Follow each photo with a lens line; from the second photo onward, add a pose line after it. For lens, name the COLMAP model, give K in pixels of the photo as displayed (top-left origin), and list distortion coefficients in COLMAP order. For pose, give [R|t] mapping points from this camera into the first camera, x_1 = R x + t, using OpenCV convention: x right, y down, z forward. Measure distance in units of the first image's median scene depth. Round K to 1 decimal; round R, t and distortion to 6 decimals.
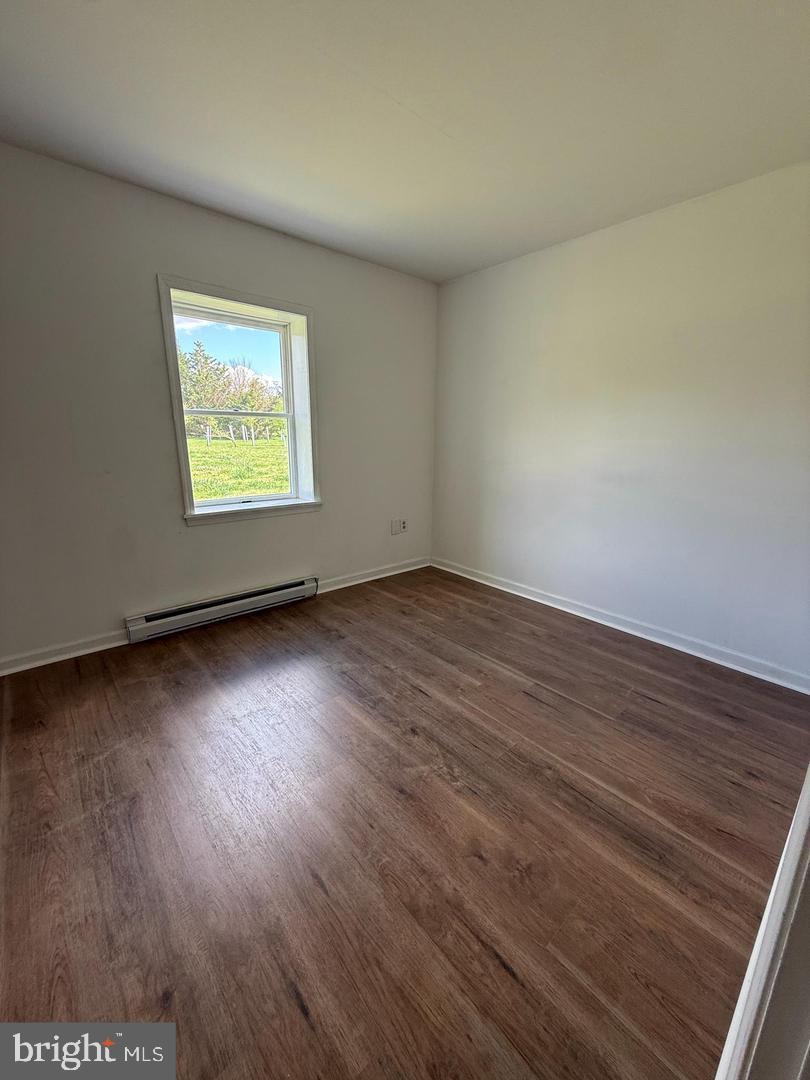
lens RADIAL K [[431.9, 0, 405.0], [0, 431.9, 540.0], [0, 0, 1]] dist [-0.002020, 0.000363]
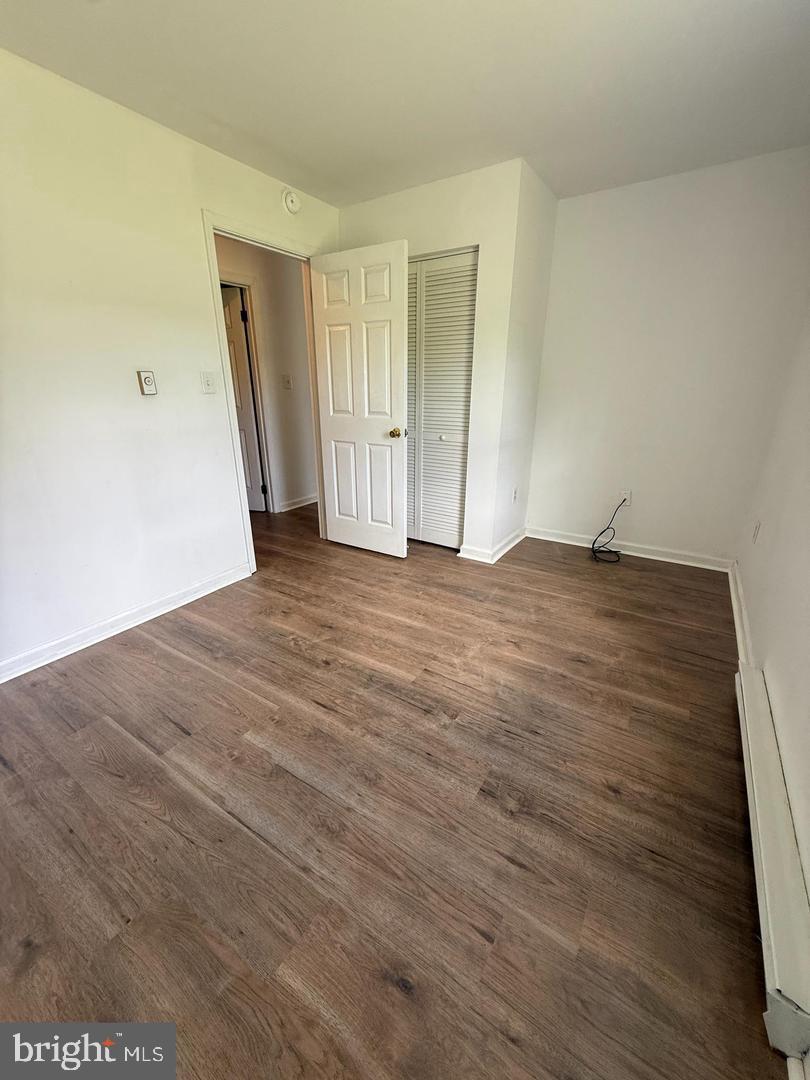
lens RADIAL K [[431.9, 0, 405.0], [0, 431.9, 540.0], [0, 0, 1]] dist [-0.002020, 0.000363]
pose [[-0.964078, 0.081176, -0.252911, 0.071990], [-0.071886, 0.836886, 0.542636, -0.389616], [0.255707, 0.541324, -0.800988, 1.543299]]
